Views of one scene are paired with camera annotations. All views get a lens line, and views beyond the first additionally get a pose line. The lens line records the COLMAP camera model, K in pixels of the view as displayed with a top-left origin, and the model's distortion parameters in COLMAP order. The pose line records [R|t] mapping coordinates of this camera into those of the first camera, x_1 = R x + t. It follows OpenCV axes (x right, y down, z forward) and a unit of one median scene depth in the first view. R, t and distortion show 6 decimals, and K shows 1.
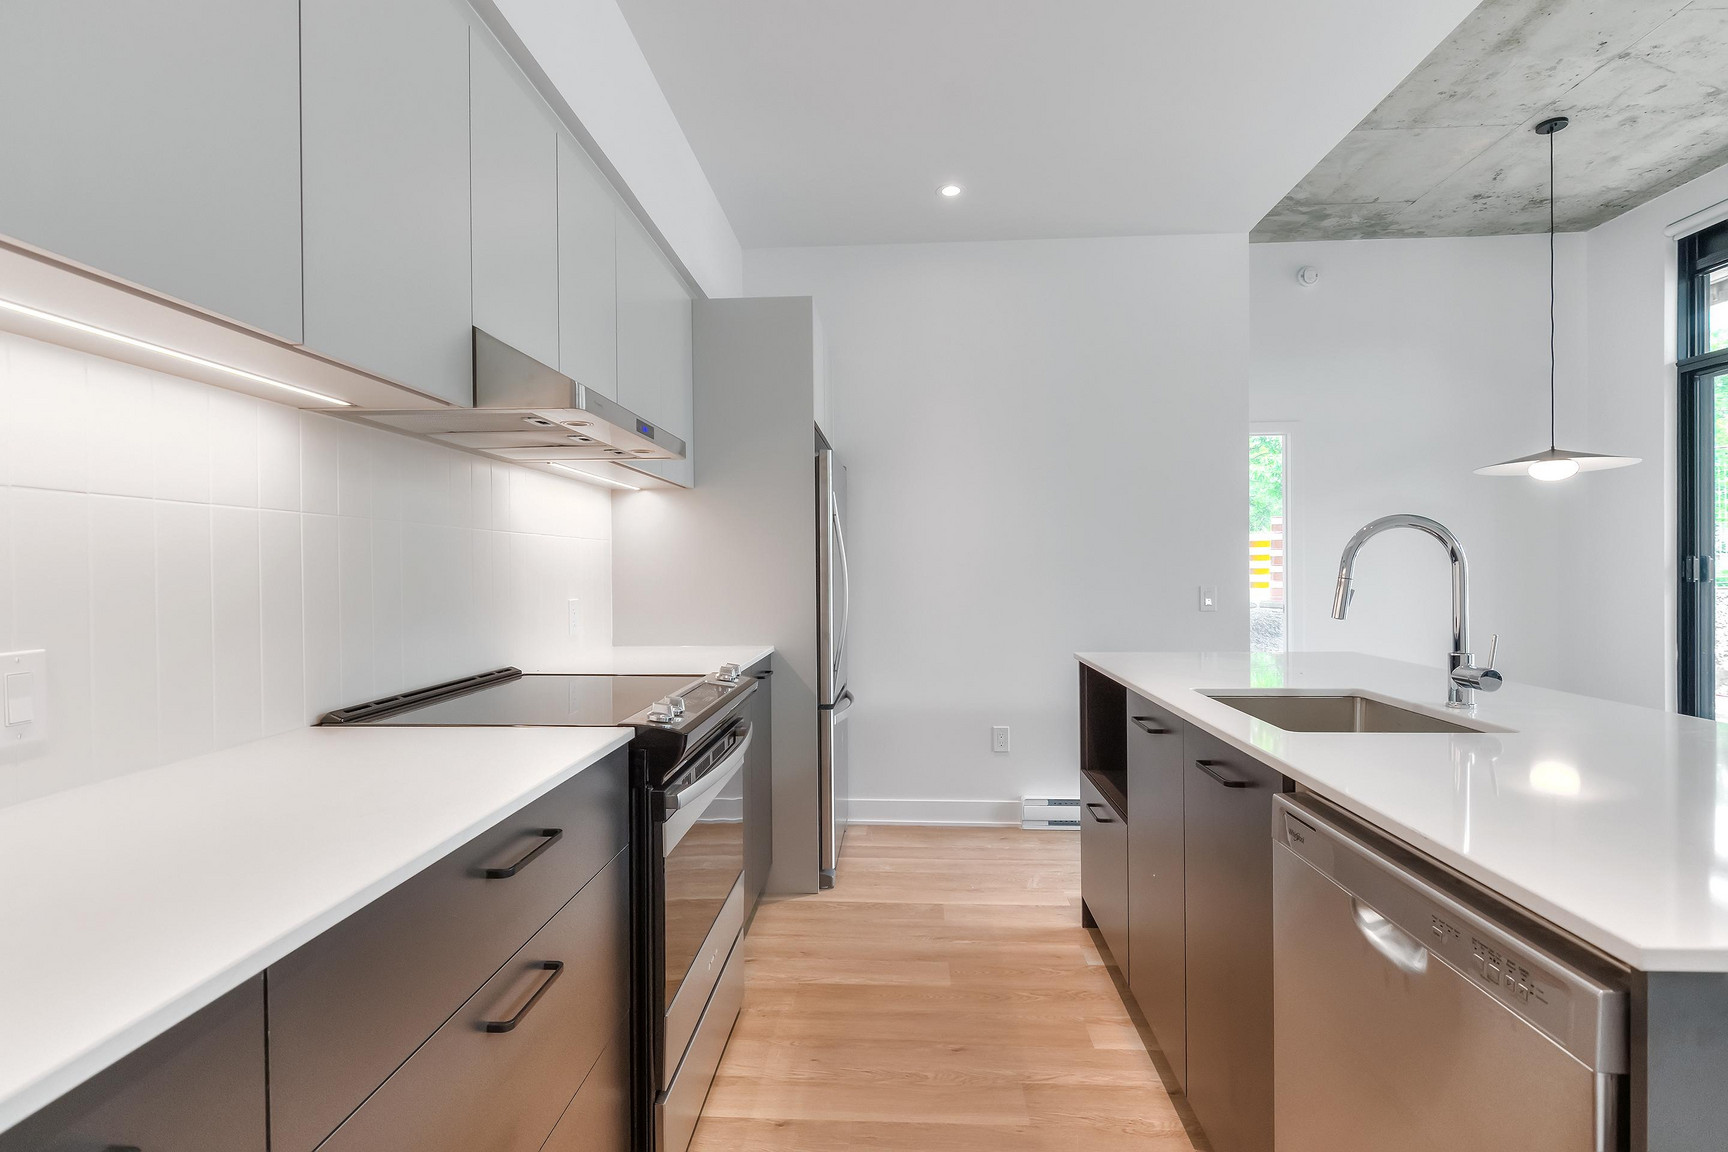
lens RADIAL K [[815.6, 0, 864.0], [0, 815.6, 576.0], [0, 0, 1]] dist [-0.013898, -0.000109]
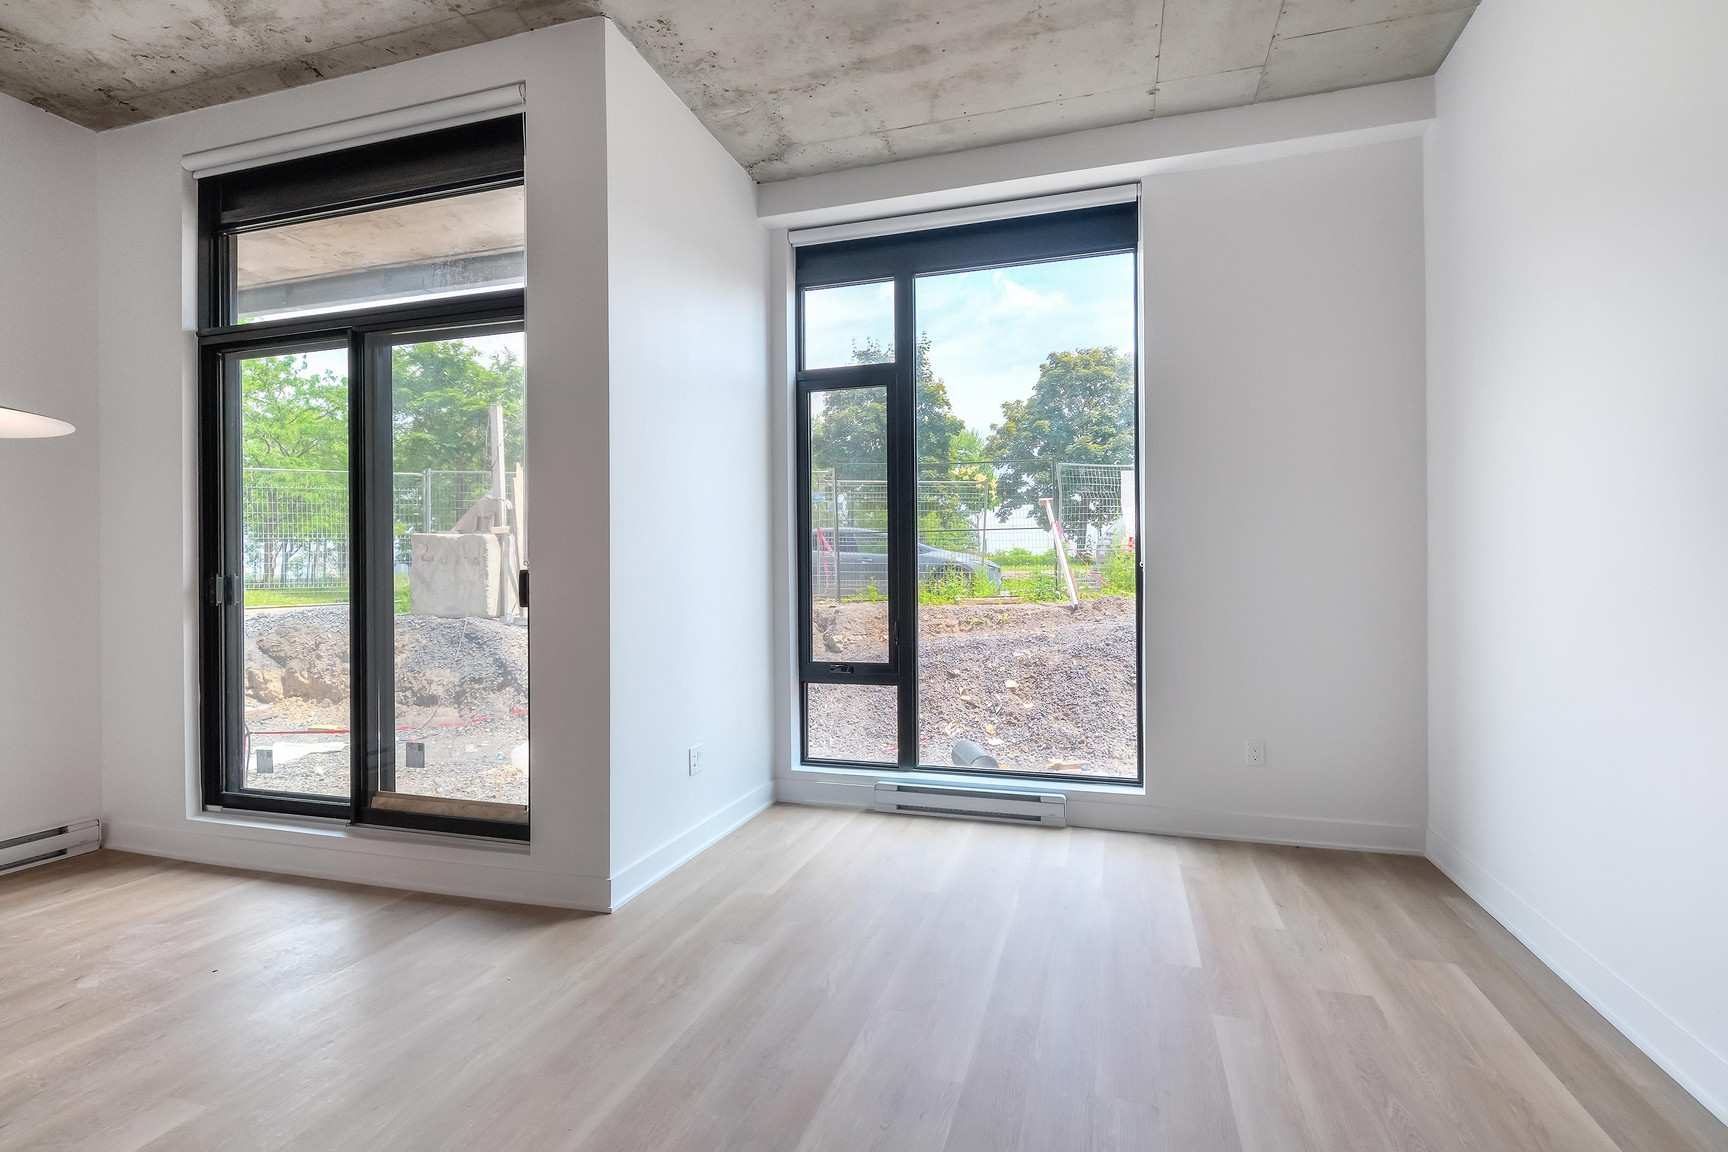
lens RADIAL K [[815.6, 0, 864.0], [0, 815.6, 576.0], [0, 0, 1]] dist [-0.013898, -0.000109]
pose [[0.236703, 0.004374, 0.971572, 0.397813], [0.013619, 0.999877, -0.007820, -0.007935], [-0.971487, 0.015083, 0.236614, 0.174671]]
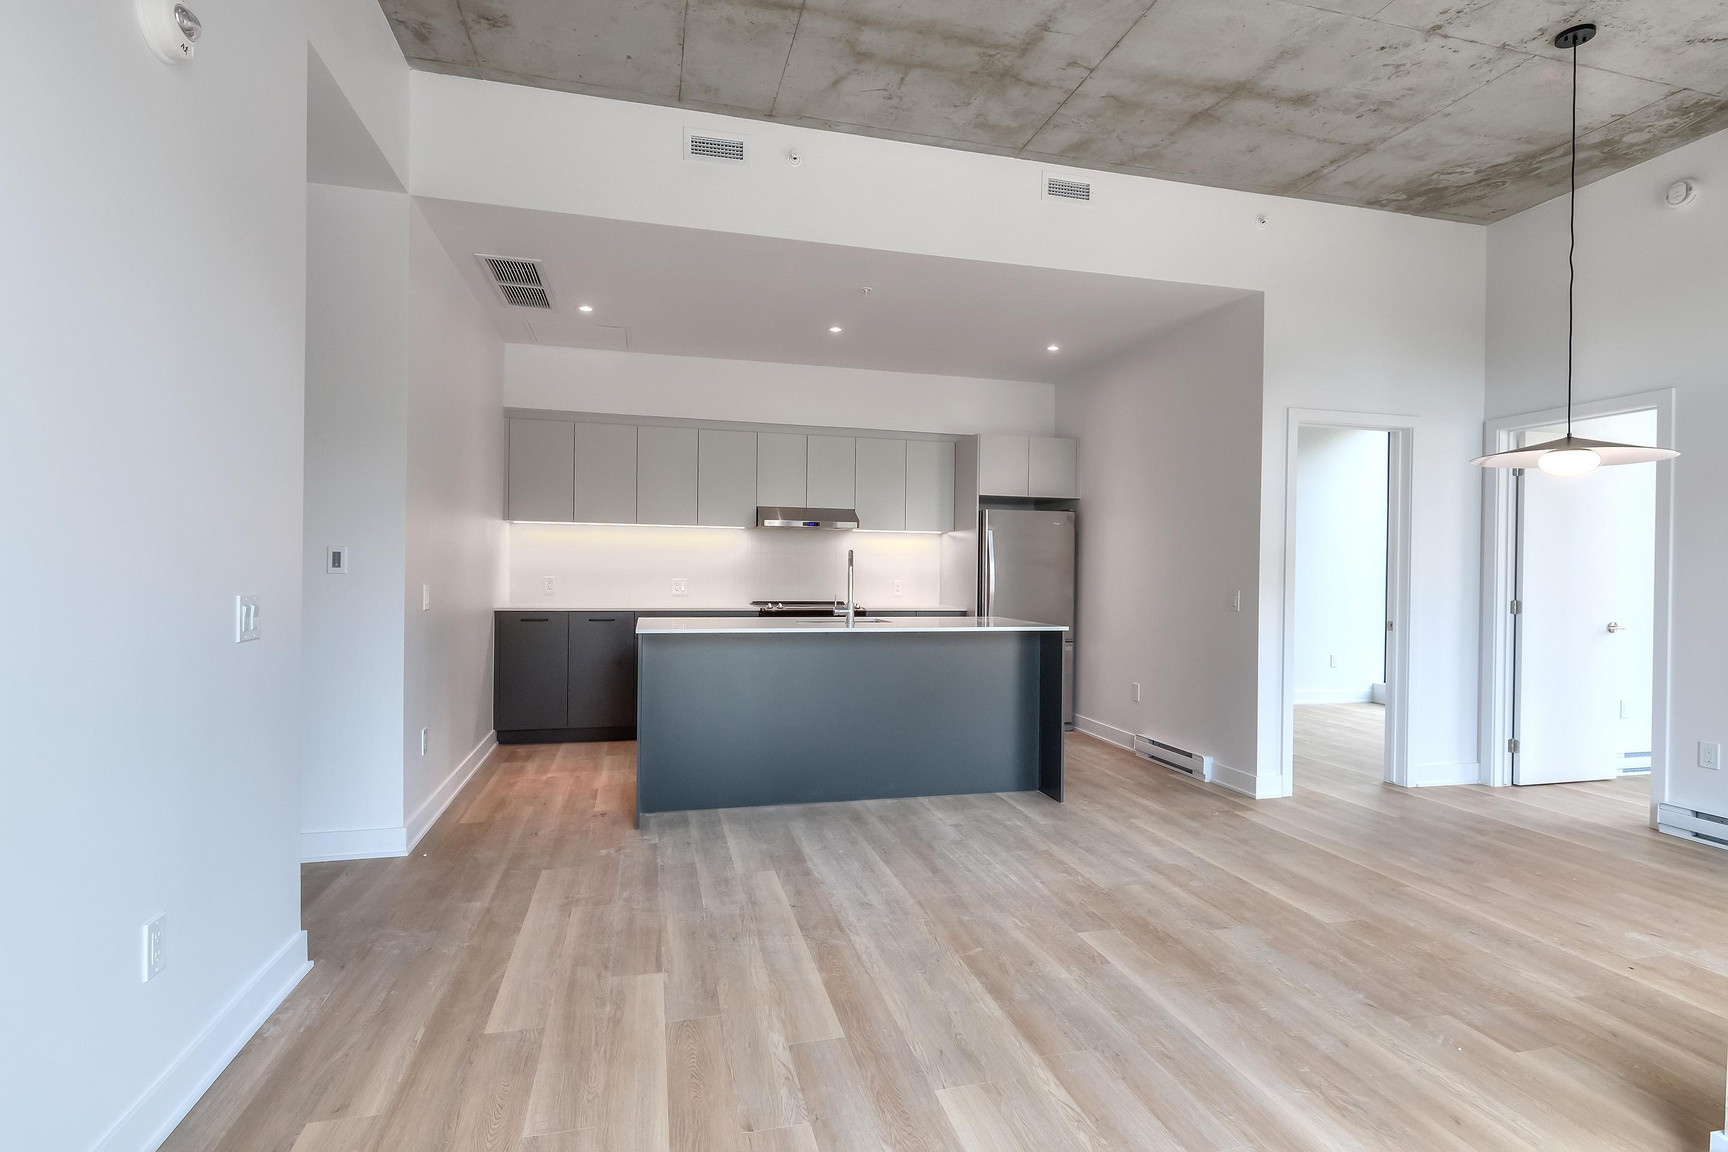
lens RADIAL K [[815.6, 0, 864.0], [0, 815.6, 576.0], [0, 0, 1]] dist [-0.013898, -0.000109]
pose [[0.314008, 0.019125, -0.949228, 1.143279], [-0.020286, 0.999704, 0.013432, -0.013772], [0.949204, 0.015038, 0.314303, 0.068013]]
